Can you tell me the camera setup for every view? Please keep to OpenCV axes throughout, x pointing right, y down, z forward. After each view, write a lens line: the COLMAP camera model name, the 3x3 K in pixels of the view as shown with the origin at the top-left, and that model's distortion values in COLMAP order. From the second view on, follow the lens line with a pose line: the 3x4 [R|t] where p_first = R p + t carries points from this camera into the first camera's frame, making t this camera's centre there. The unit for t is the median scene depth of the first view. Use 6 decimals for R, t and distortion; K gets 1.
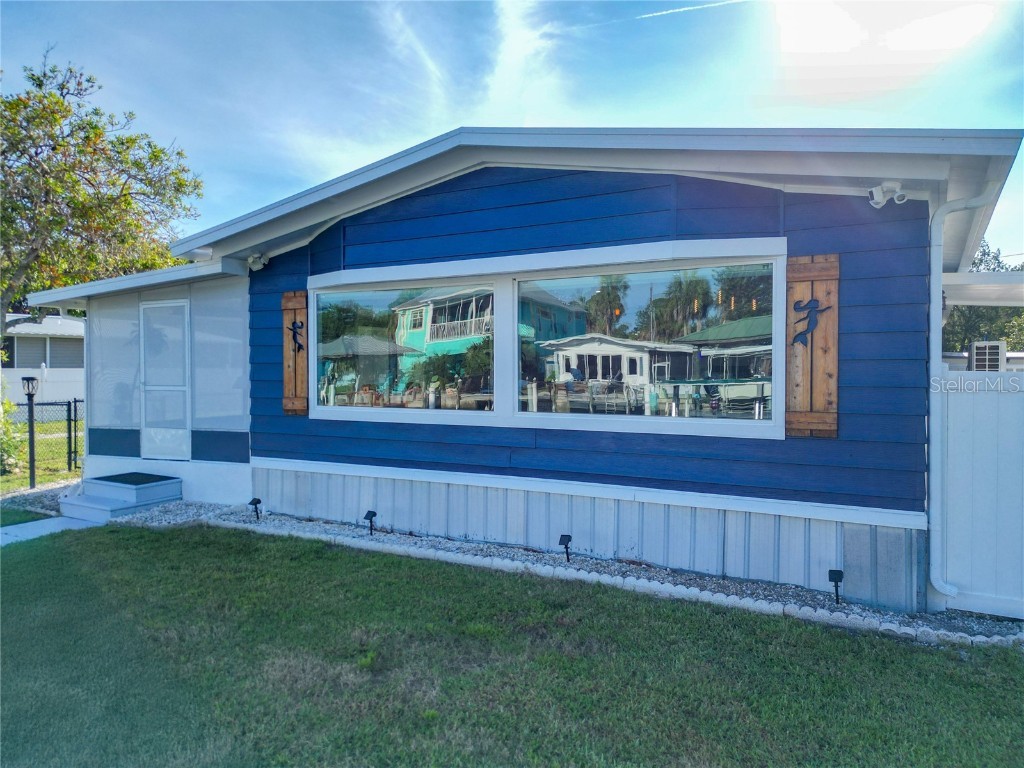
lens RADIAL K [[733.8, 0, 512.3], [0, 733.8, 379.3], [0, 0, 1]] dist [0.054501, -0.047392]
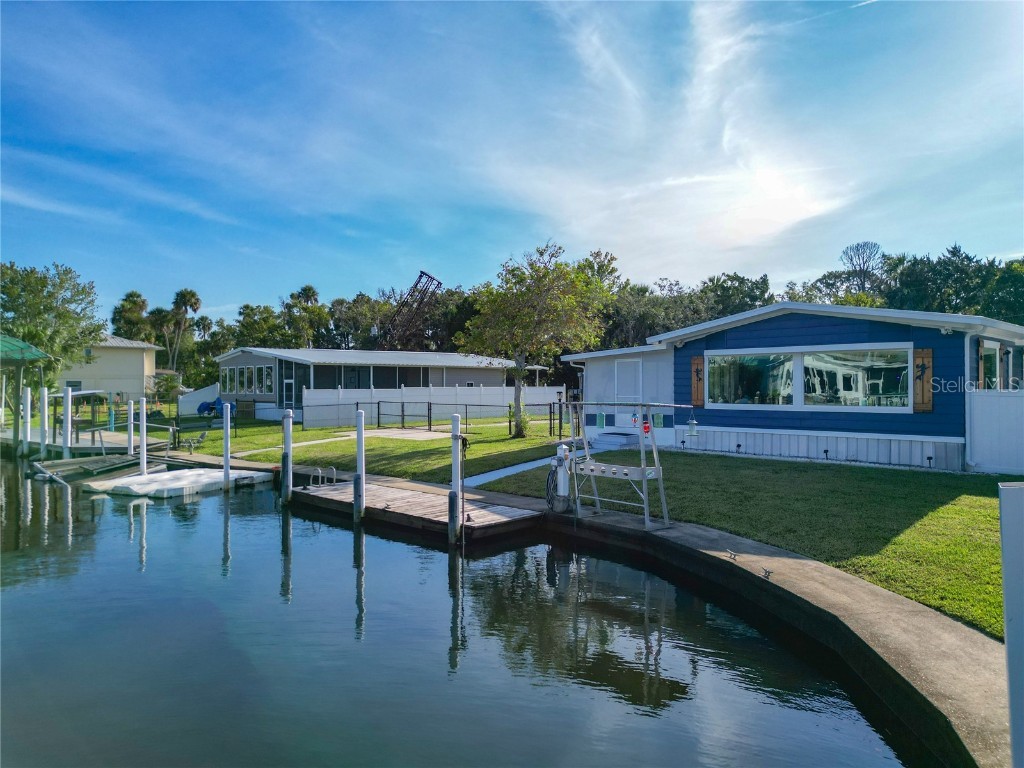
lens RADIAL K [[722.4, 0, 512.0], [0, 722.4, 384.0], [0, 0, 1]] dist [0.049032, -0.044904]
pose [[0.963993, -0.002660, -0.265913, -0.301732], [-0.001469, 0.999881, -0.015327, 0.011486], [0.265922, 0.015166, 0.963875, -1.736282]]
